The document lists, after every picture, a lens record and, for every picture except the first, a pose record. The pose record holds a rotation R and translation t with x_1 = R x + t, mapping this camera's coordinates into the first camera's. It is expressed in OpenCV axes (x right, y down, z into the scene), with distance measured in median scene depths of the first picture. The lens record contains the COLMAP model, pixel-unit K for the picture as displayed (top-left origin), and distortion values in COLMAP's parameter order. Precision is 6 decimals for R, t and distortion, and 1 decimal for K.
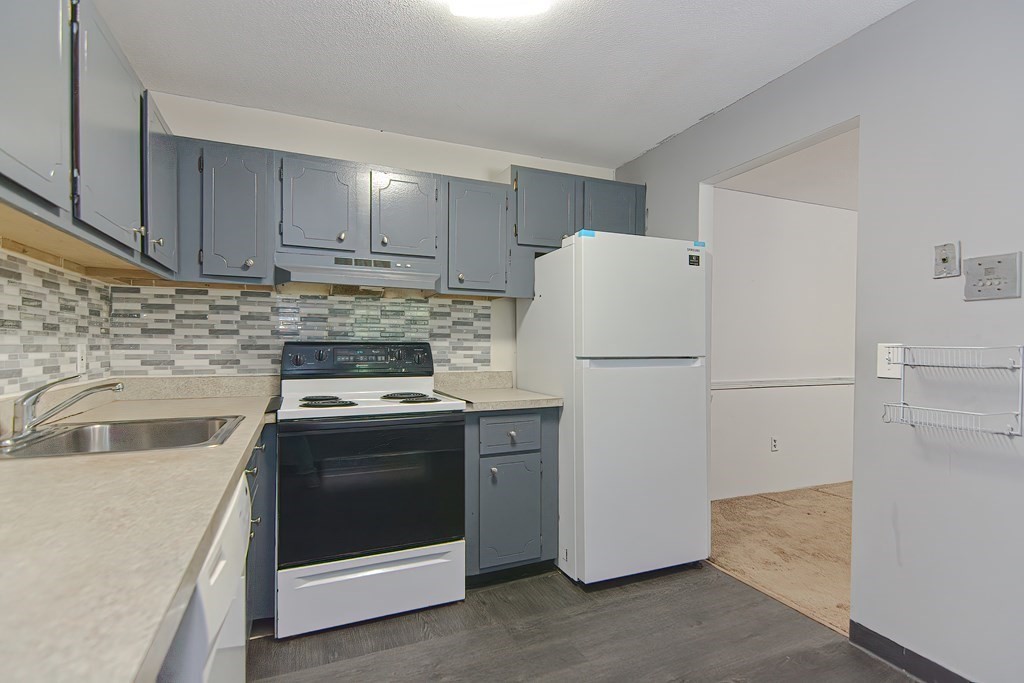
lens RADIAL K [[496.9, 0, 514.5], [0, 496.9, 352.1], [0, 0, 1]] dist [0.018444, -0.010700]
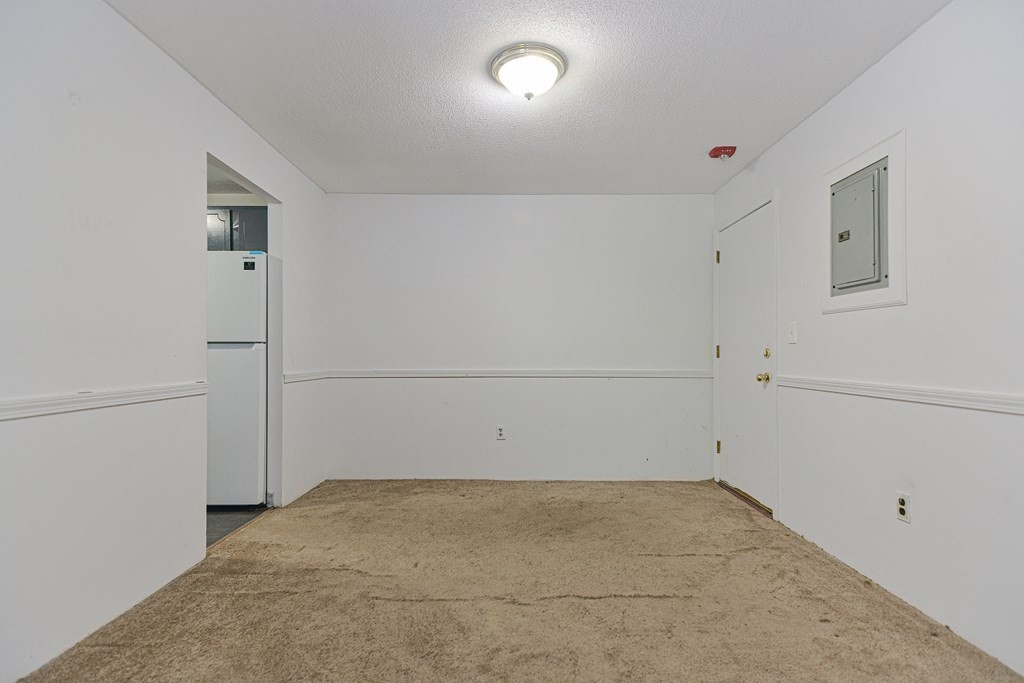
lens RADIAL K [[496.9, 0, 511.3], [0, 496.9, 348.4], [0, 0, 1]] dist [0.018444, -0.010700]
pose [[0.921433, -0.004587, -0.388511, 1.527820], [-0.003973, 0.999767, -0.021227, 0.051545], [0.388518, 0.021103, 0.921200, 0.100695]]
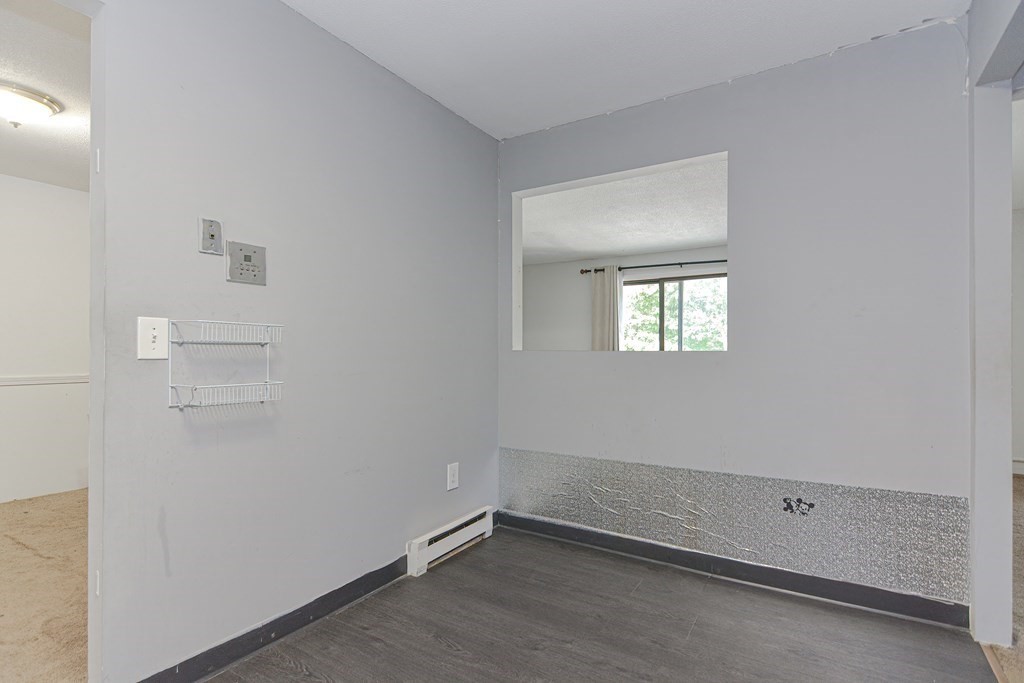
lens RADIAL K [[496.9, 0, 493.0], [0, 496.9, 358.2], [0, 0, 1]] dist [0.018444, -0.010700]
pose [[-0.554199, -0.016979, 0.832211, -0.185306], [0.009767, 0.999590, 0.026899, 0.024431], [-0.832327, 0.023036, -0.553806, 0.728559]]
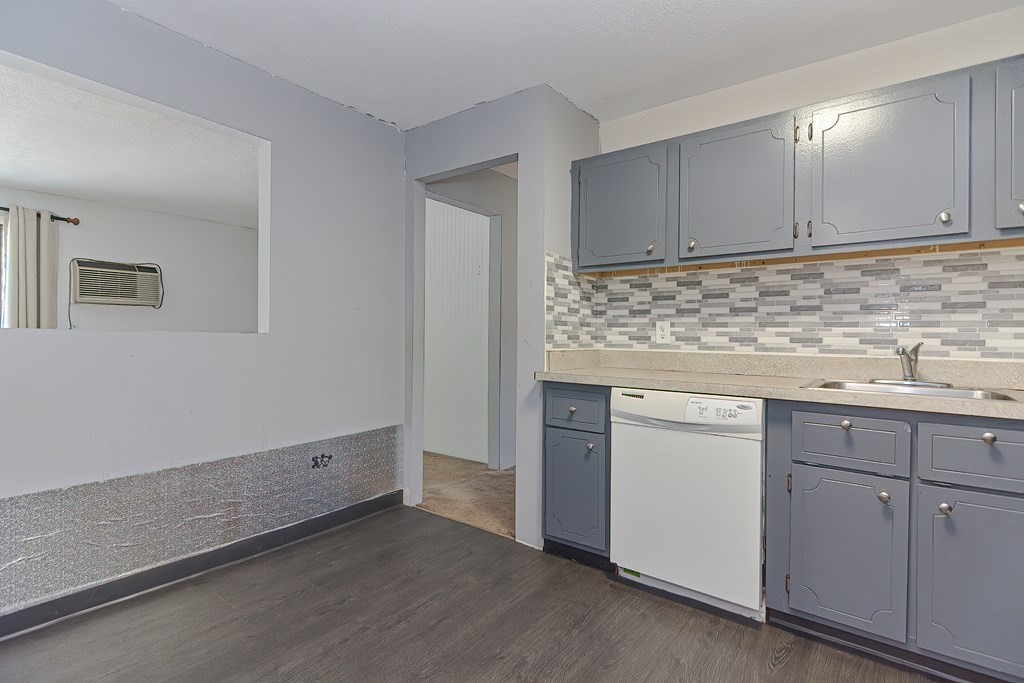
lens RADIAL K [[496.9, 0, 528.1], [0, 496.9, 343.5], [0, 0, 1]] dist [0.018444, -0.010700]
pose [[-0.857877, -0.010122, -0.513756, 0.421017], [-0.024363, 0.999483, 0.020990, 0.028309], [0.513277, 0.030523, -0.857680, 0.940893]]
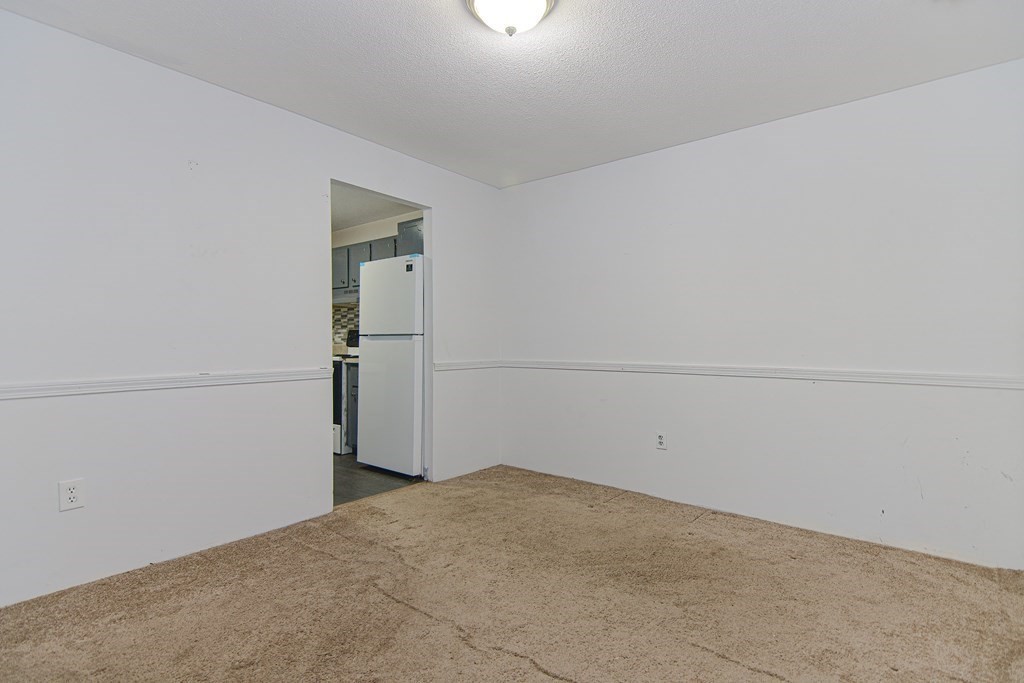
lens RADIAL K [[496.9, 0, 517.2], [0, 496.9, 347.4], [0, 0, 1]] dist [0.018444, -0.010700]
pose [[0.474963, 0.009596, -0.879953, 1.866560], [-0.010825, 0.999929, 0.005061, 0.037950], [0.879939, 0.007121, 0.475033, 0.616102]]
